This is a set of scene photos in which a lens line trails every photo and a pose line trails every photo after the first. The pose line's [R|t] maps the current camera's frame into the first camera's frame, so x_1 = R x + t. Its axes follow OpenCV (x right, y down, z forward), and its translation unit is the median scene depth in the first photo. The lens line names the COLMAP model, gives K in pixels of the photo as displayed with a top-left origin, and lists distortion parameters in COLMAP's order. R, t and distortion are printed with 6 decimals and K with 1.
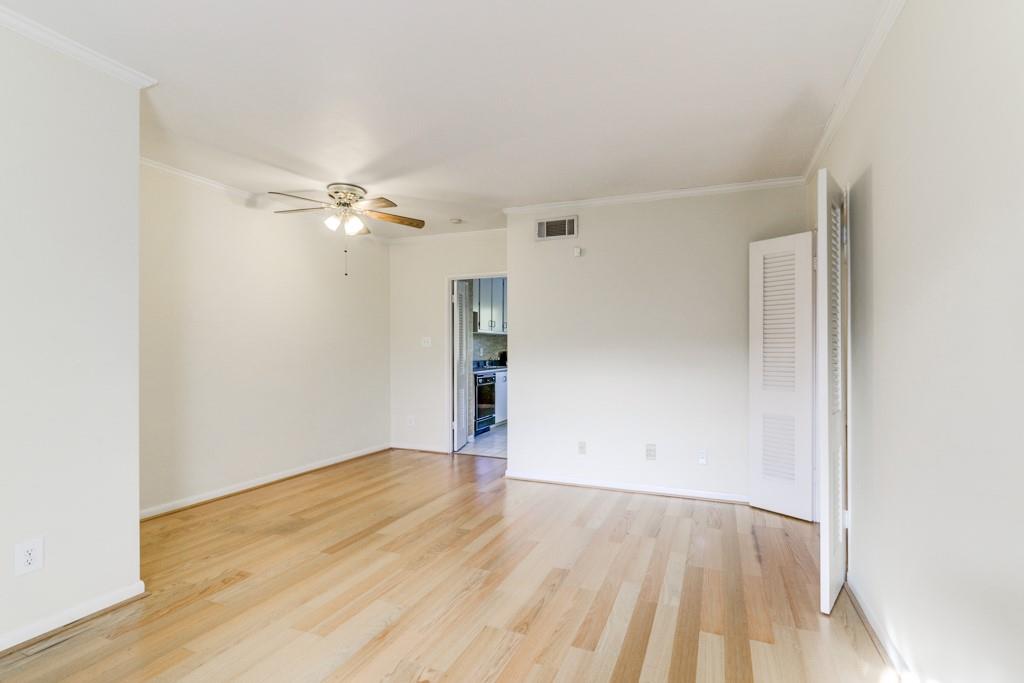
lens RADIAL K [[476.9, 0, 519.3], [0, 476.9, 345.6], [0, 0, 1]] dist [0.003956, 0.000081]
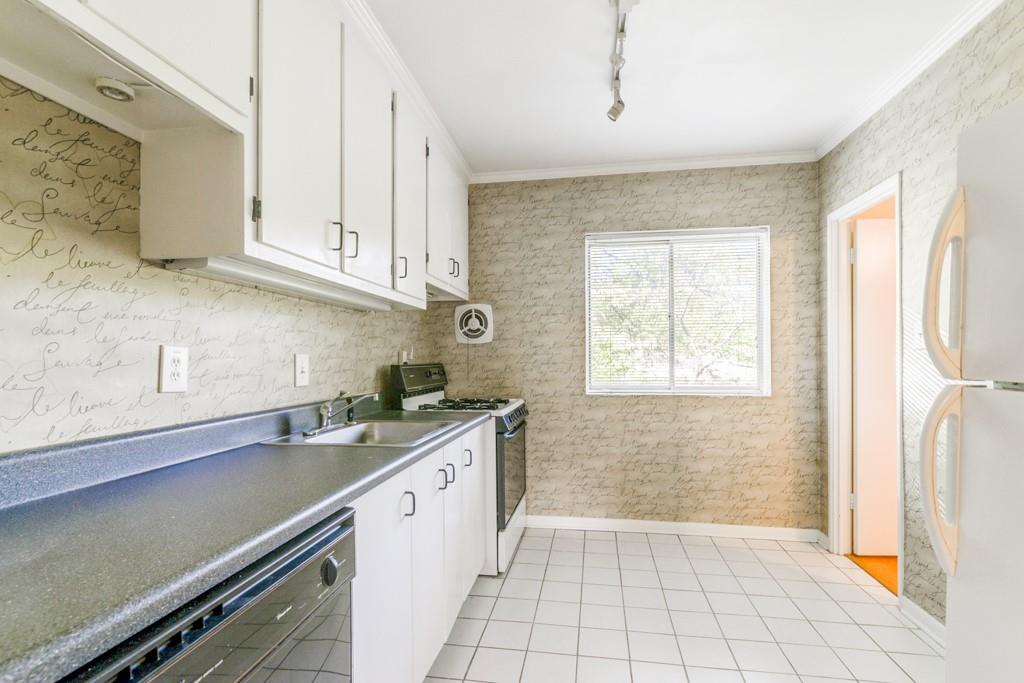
lens RADIAL K [[476.9, 0, 513.9], [0, 476.9, 348.4], [0, 0, 1]] dist [0.003956, 0.000081]
pose [[0.973626, -0.002492, 0.228136, -0.029845], [0.001190, 0.999982, 0.005845, 0.002180], [-0.228146, -0.005420, 0.973612, 0.730302]]
